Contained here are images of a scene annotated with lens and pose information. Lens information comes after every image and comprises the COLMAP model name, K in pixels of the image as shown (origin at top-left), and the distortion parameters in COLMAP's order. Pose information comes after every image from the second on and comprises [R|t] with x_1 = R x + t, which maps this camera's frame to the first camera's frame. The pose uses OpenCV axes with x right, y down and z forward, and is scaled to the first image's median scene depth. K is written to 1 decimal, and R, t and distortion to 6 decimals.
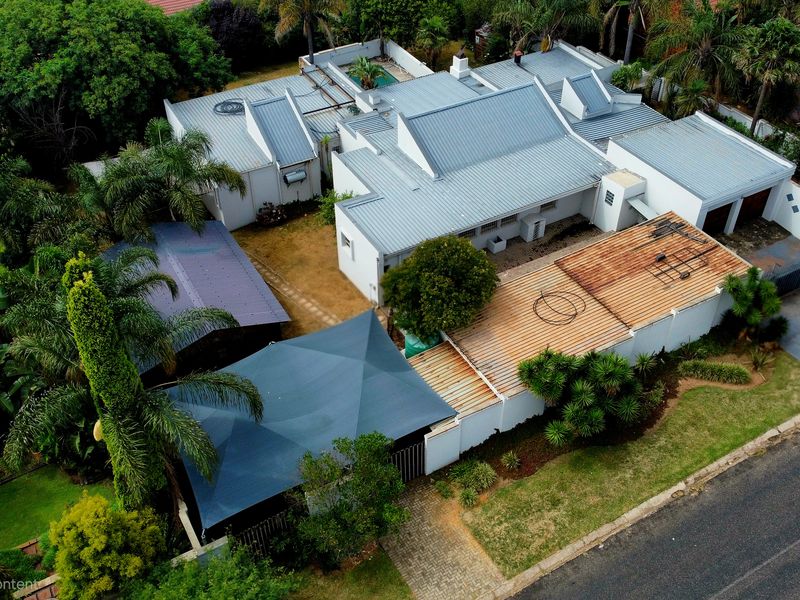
lens RADIAL K [[803.9, 0, 397.5], [0, 803.9, 297.0], [0, 0, 1]] dist [0.012472, 0.000000]
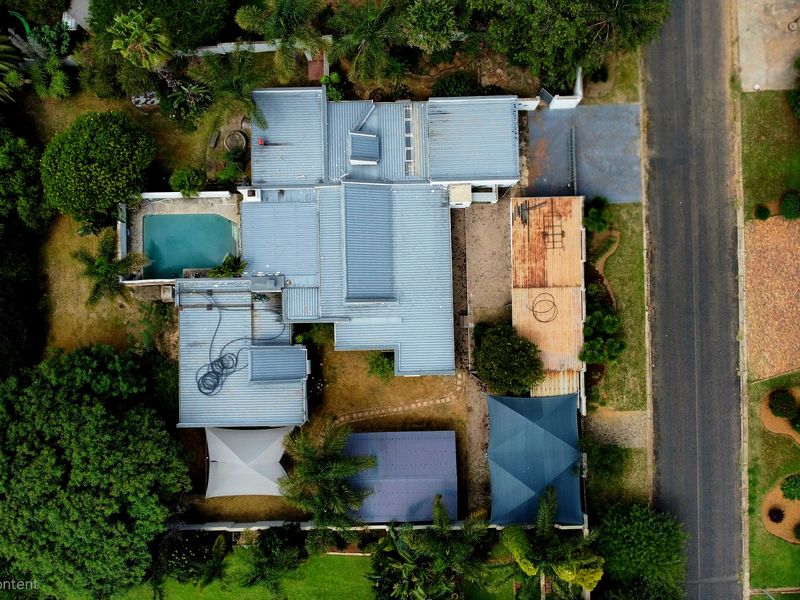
lens RADIAL K [[803.9, 0, 399.3], [0, 803.9, 298.2], [0, 0, 1]] dist [0.012472, 0.000000]
pose [[0.468534, -0.882673, 0.036934, 0.000524], [0.580163, 0.338948, 0.740625, -1.431814], [-0.666248, -0.325580, 0.670903, 0.011645]]
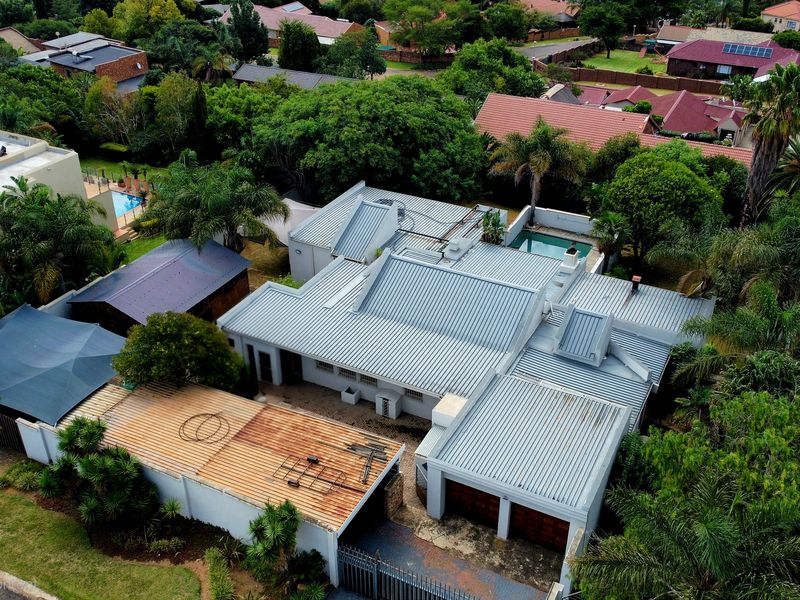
lens RADIAL K [[803.9, 0, 395.2], [0, 803.9, 301.5], [0, 0, 1]] dist [0.012472, 0.000000]
pose [[0.546375, 0.440215, -0.712520, 0.928402], [-0.547330, 0.831611, 0.094089, -0.327477], [0.633959, 0.338575, 0.695315, 0.366813]]
